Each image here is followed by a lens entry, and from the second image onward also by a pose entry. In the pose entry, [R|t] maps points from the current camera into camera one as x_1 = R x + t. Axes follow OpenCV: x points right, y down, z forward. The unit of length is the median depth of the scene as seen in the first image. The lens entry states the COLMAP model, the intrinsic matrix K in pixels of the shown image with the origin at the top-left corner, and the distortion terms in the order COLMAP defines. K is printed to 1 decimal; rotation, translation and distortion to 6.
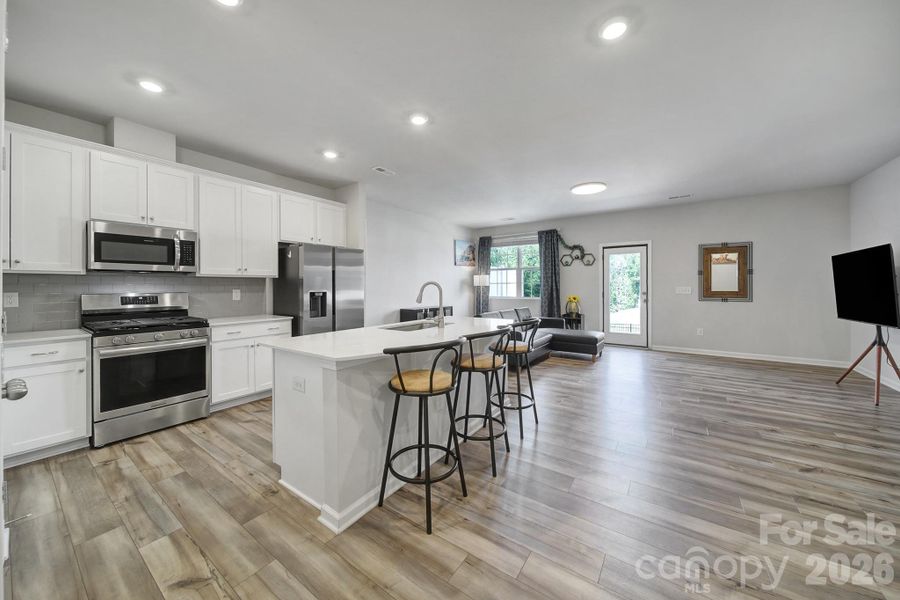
lens RADIAL K [[317.9, 0, 453.5], [0, 317.9, 287.9], [0, 0, 1]] dist [-0.005318, -0.000886]
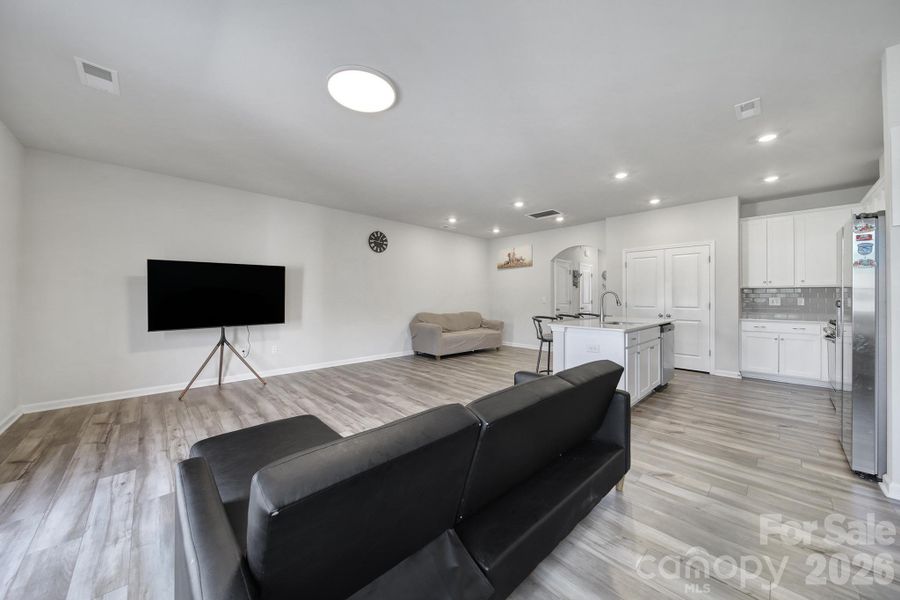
lens RADIAL K [[317.9, 0, 451.1], [0, 317.9, 291.3], [0, 0, 1]] dist [-0.005318, -0.000886]
pose [[-0.979616, 0.006935, 0.200760, 0.266865], [0.003892, 0.999872, -0.015545, 0.001886], [-0.200842, -0.014446, -0.979517, 1.965547]]
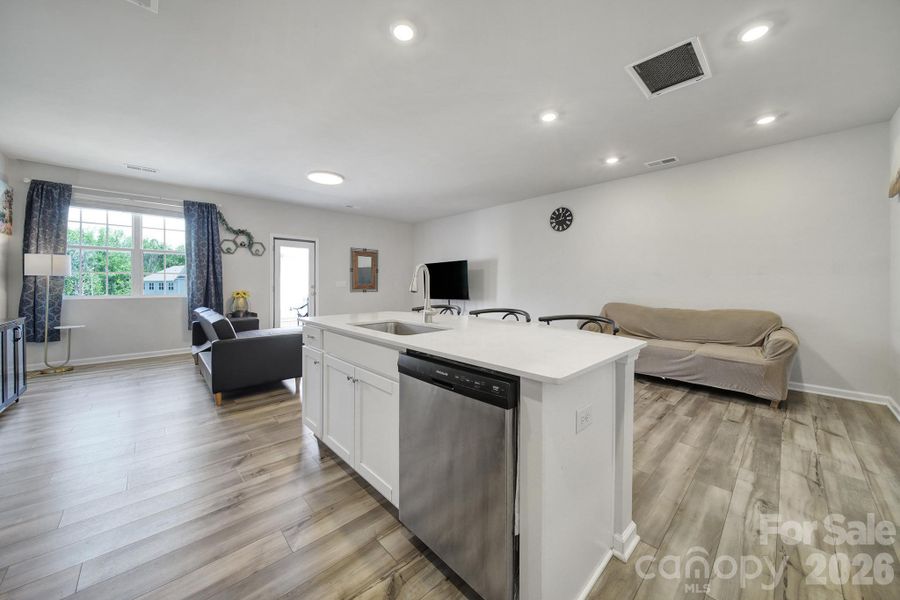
lens RADIAL K [[317.9, 0, 446.4], [0, 317.9, 283.0], [0, 0, 1]] dist [-0.005318, -0.000886]
pose [[0.203826, 0.005456, 0.978992, -0.608443], [0.002701, 0.999978, -0.006135, 0.020817], [-0.979003, 0.003895, 0.203806, 0.599534]]
